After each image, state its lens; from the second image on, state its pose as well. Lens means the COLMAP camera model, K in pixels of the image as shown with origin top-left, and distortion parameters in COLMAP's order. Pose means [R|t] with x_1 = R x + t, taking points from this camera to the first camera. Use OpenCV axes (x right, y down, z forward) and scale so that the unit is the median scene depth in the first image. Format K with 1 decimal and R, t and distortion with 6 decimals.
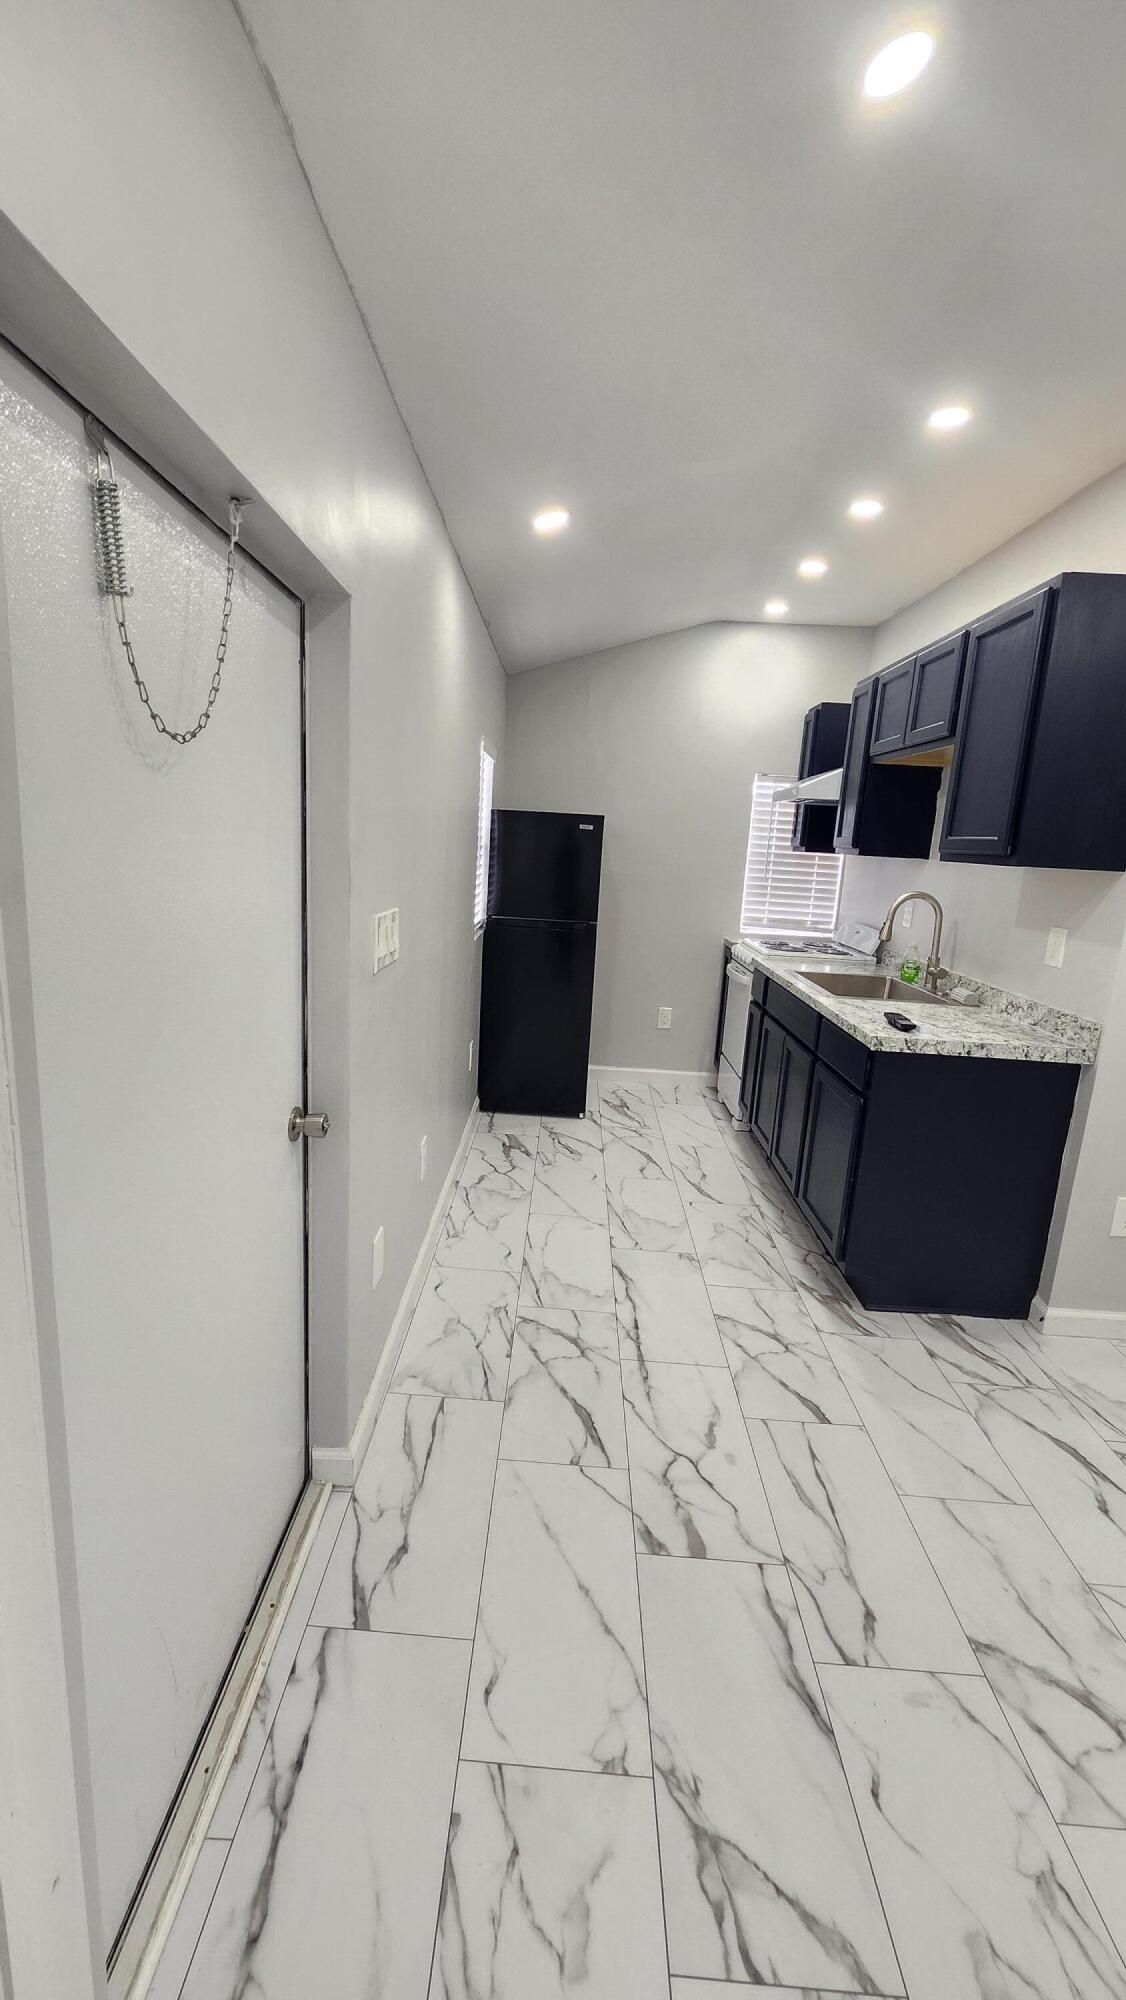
lens RADIAL K [[785.1, 0, 542.7], [0, 785.1, 993.6], [0, 0, 1]] dist [-0.002884, -0.000817]
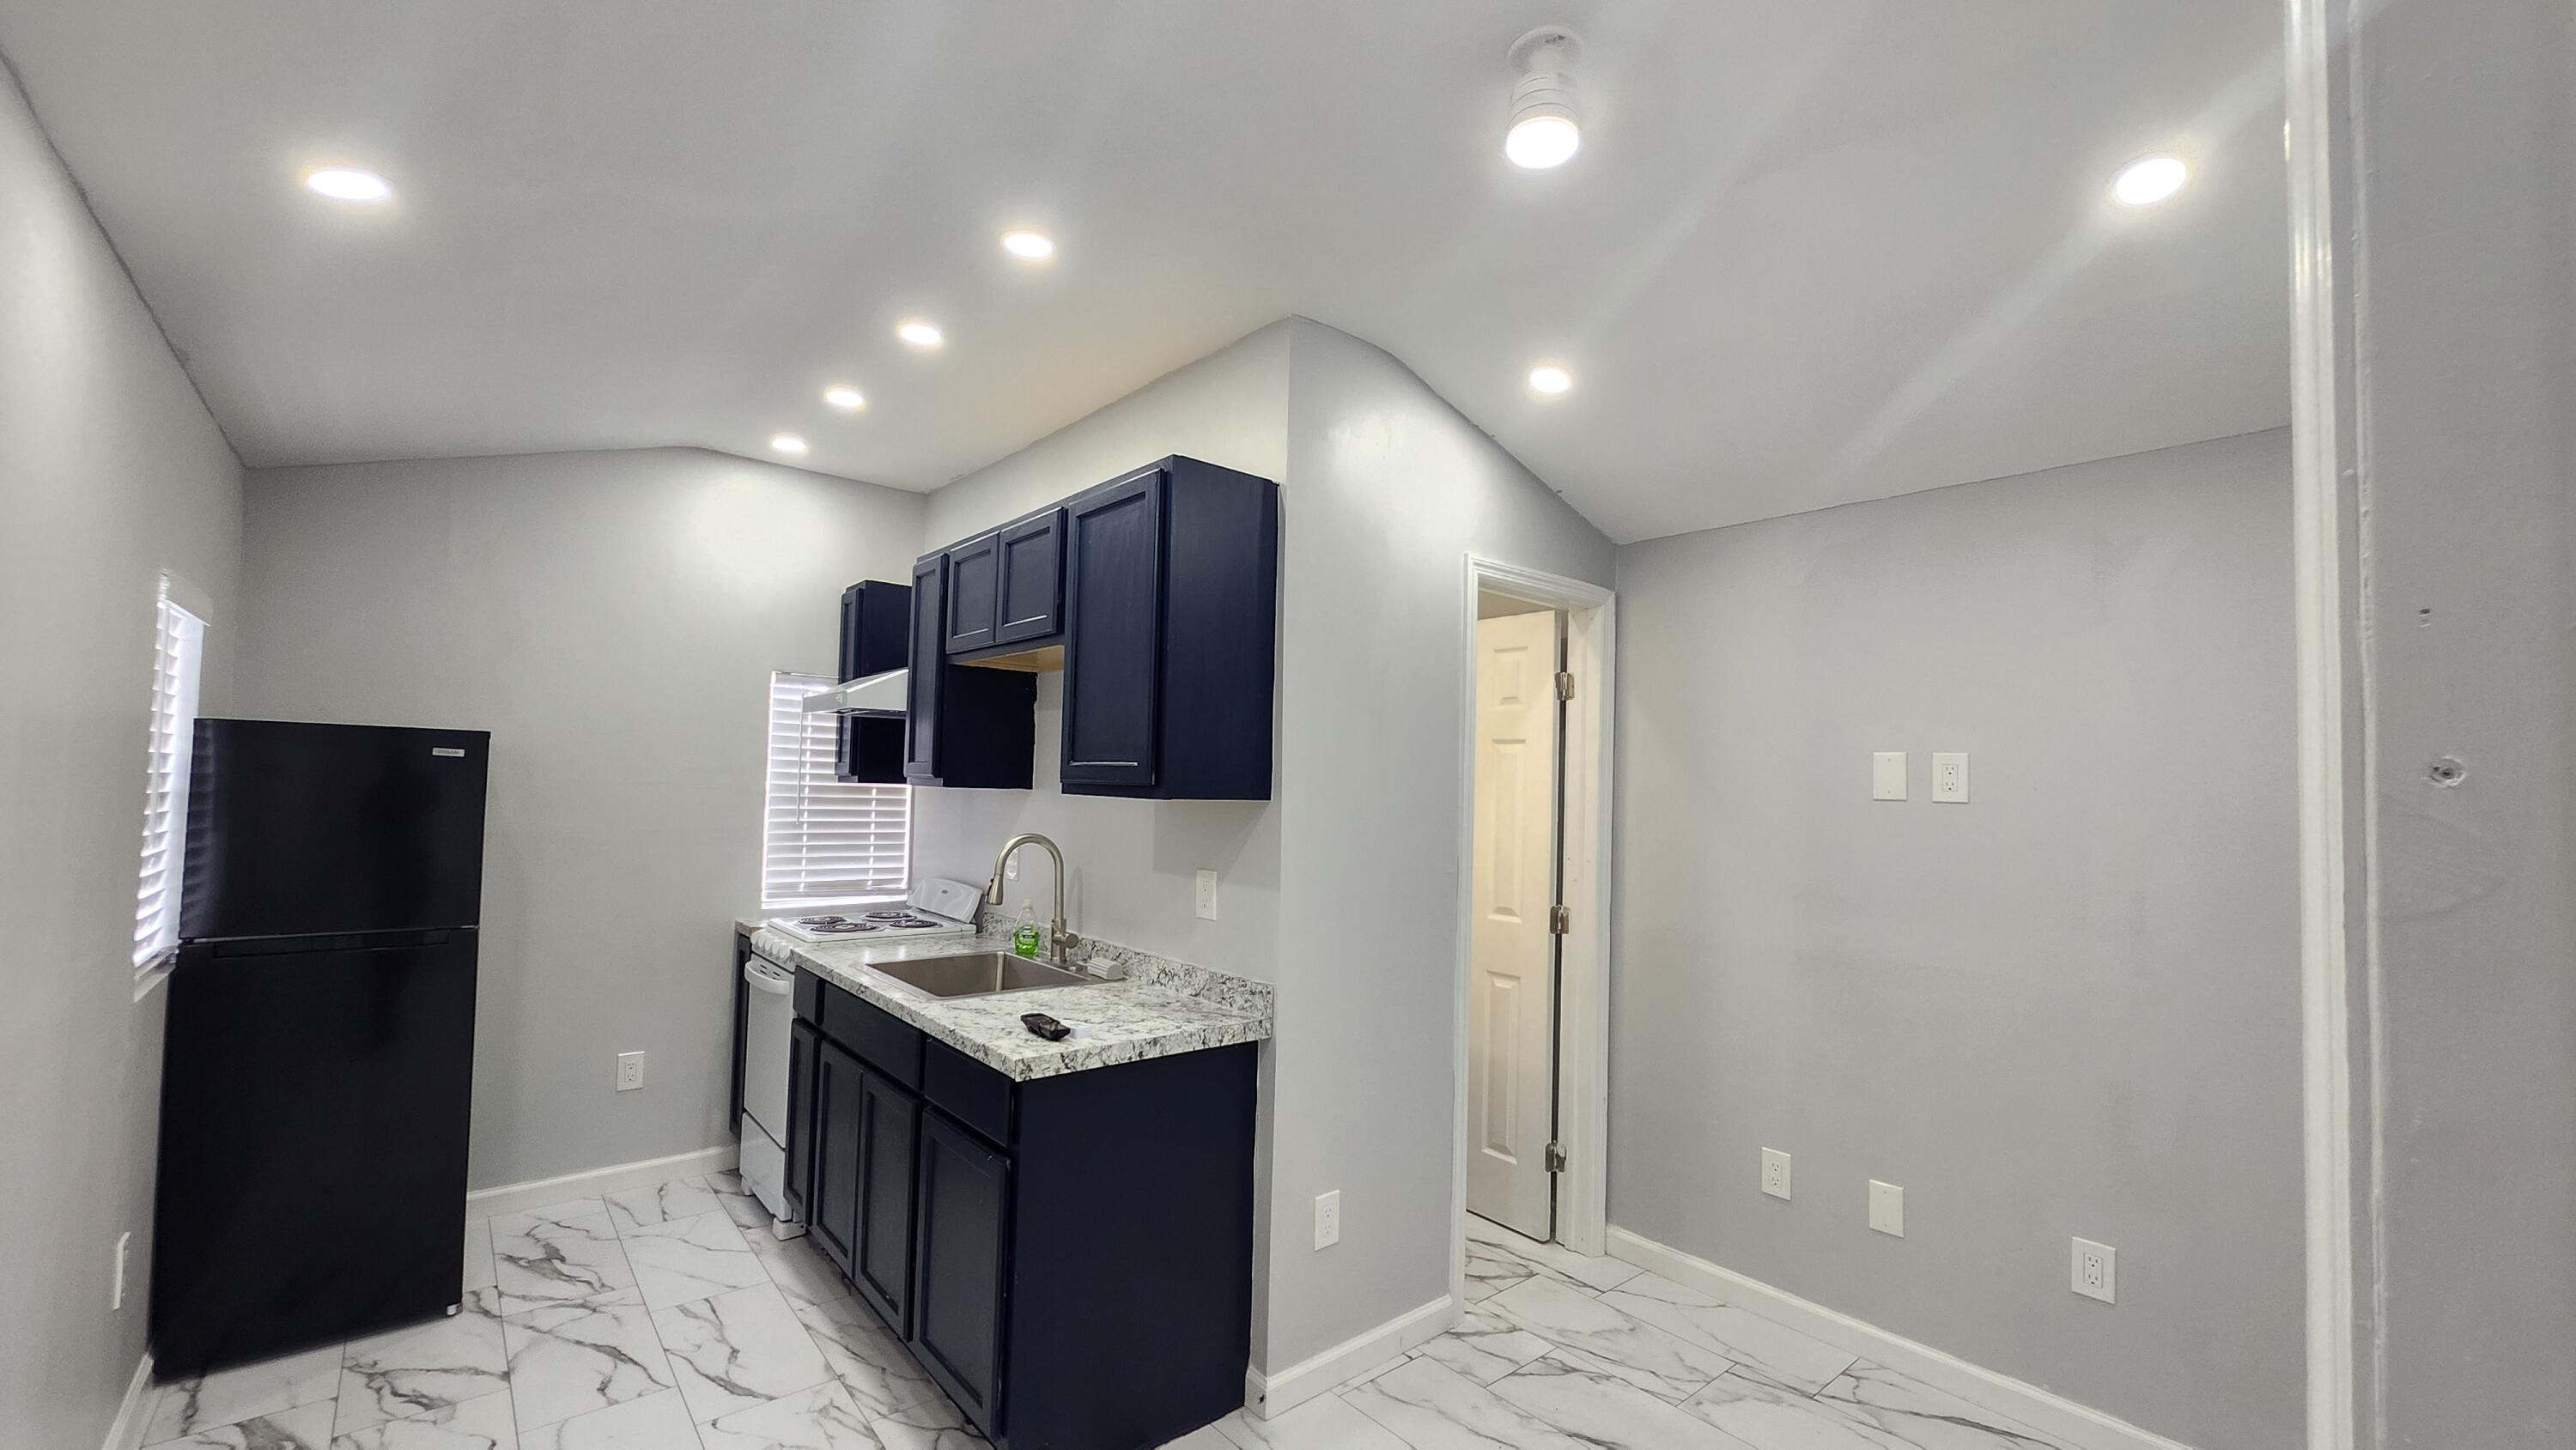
lens RADIAL K [[1016.0, 0, 1283.5], [0, 1016.0, 748.6], [0, 0, 1]] dist [-0.001348, -0.000373]
pose [[0.736904, -0.007758, 0.675953, 0.006272], [0.144611, 0.978595, -0.146419, -0.032172], [-0.660348, 0.205647, 0.722253, 0.126915]]
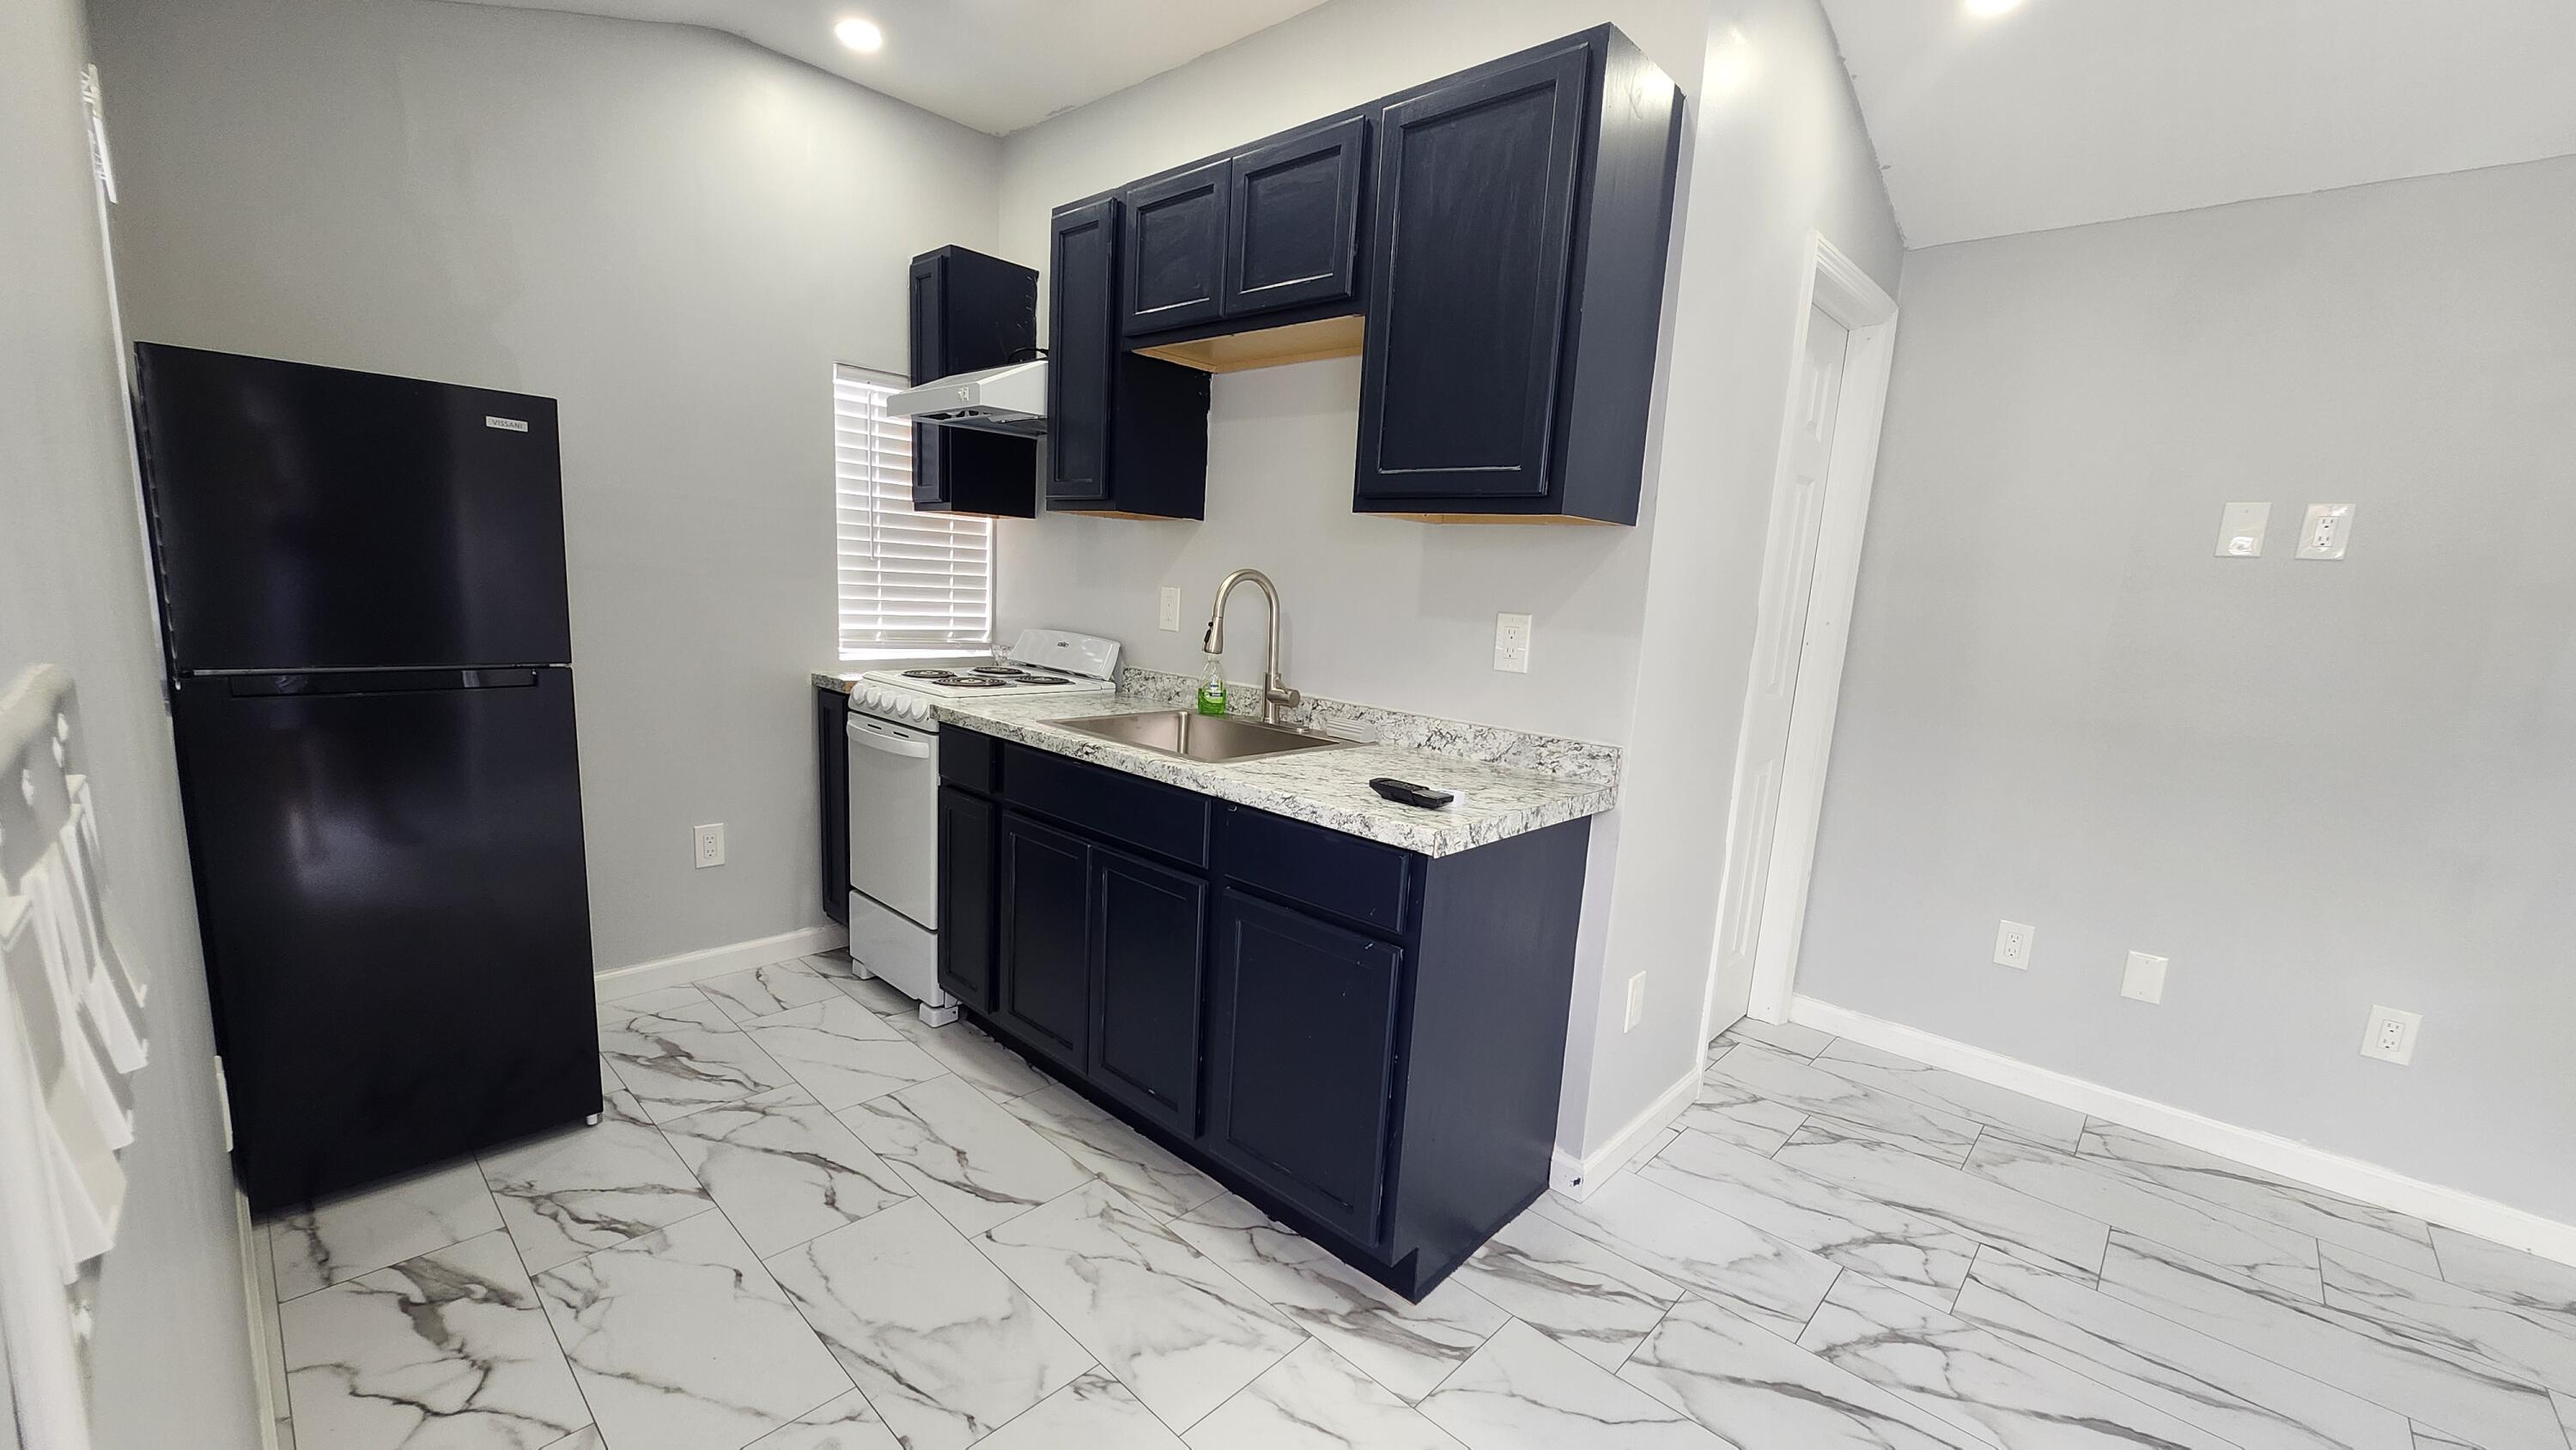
lens RADIAL K [[1013.4, 0, 1280.3], [0, 1013.4, 751.5], [0, 0, 1]] dist [-0.001125, -0.000771]
pose [[0.656183, -0.145950, 0.740353, -0.105178], [0.126362, 0.988516, 0.082875, -0.049911], [-0.743946, 0.039171, 0.667090, 0.443267]]
